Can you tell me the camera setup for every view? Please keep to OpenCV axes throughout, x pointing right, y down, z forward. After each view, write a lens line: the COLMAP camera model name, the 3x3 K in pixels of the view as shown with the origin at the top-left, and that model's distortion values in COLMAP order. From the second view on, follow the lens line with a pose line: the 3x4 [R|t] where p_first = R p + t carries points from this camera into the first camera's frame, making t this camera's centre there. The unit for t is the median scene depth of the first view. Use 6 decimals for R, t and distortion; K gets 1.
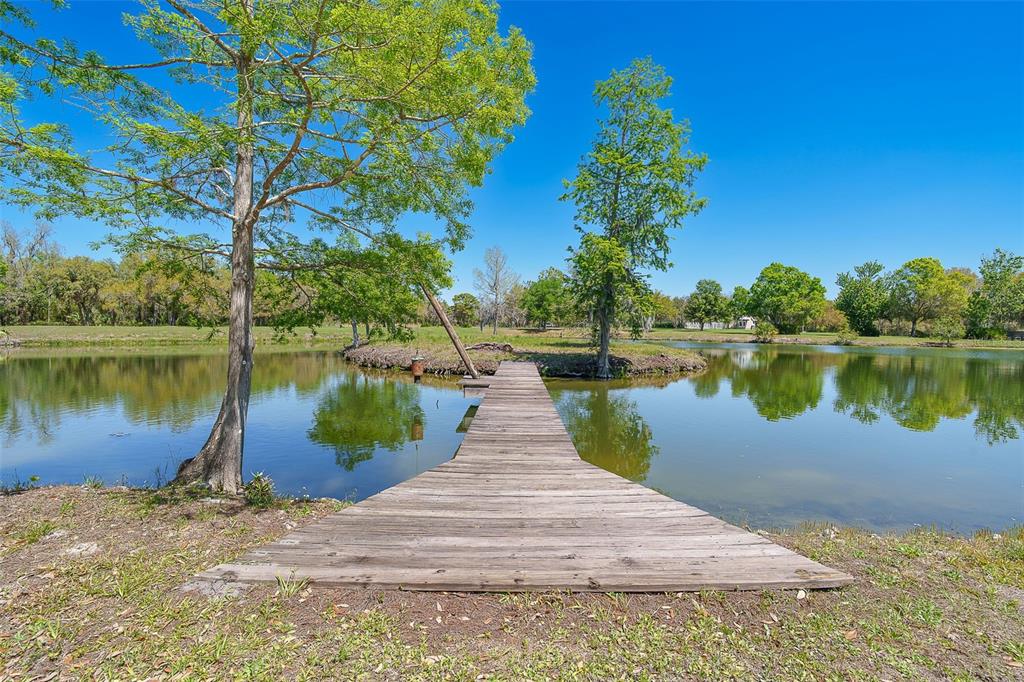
lens RADIAL K [[495.9, 0, 521.7], [0, 495.9, 335.4], [0, 0, 1]] dist [-0.017605, -0.000170]
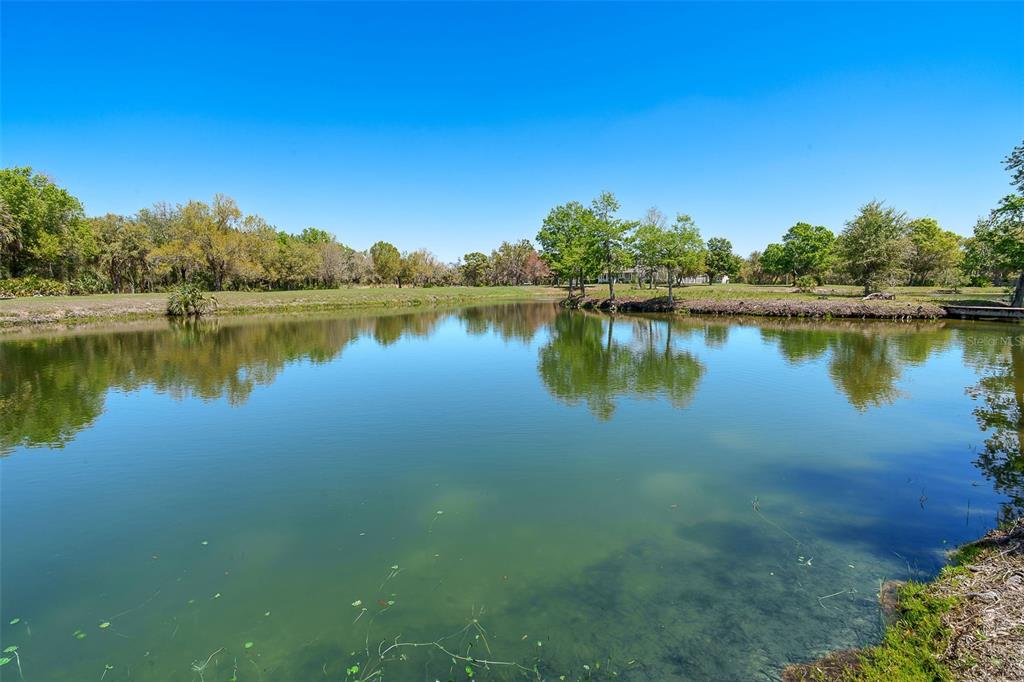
lens RADIAL K [[495.9, 0, 521.7], [0, 495.9, 335.4], [0, 0, 1]] dist [-0.017605, -0.000170]
pose [[0.983923, -0.038998, 0.174285, -0.348280], [0.024443, 0.996090, 0.084896, -0.001876], [-0.176914, -0.079271, 0.981029, -0.006889]]
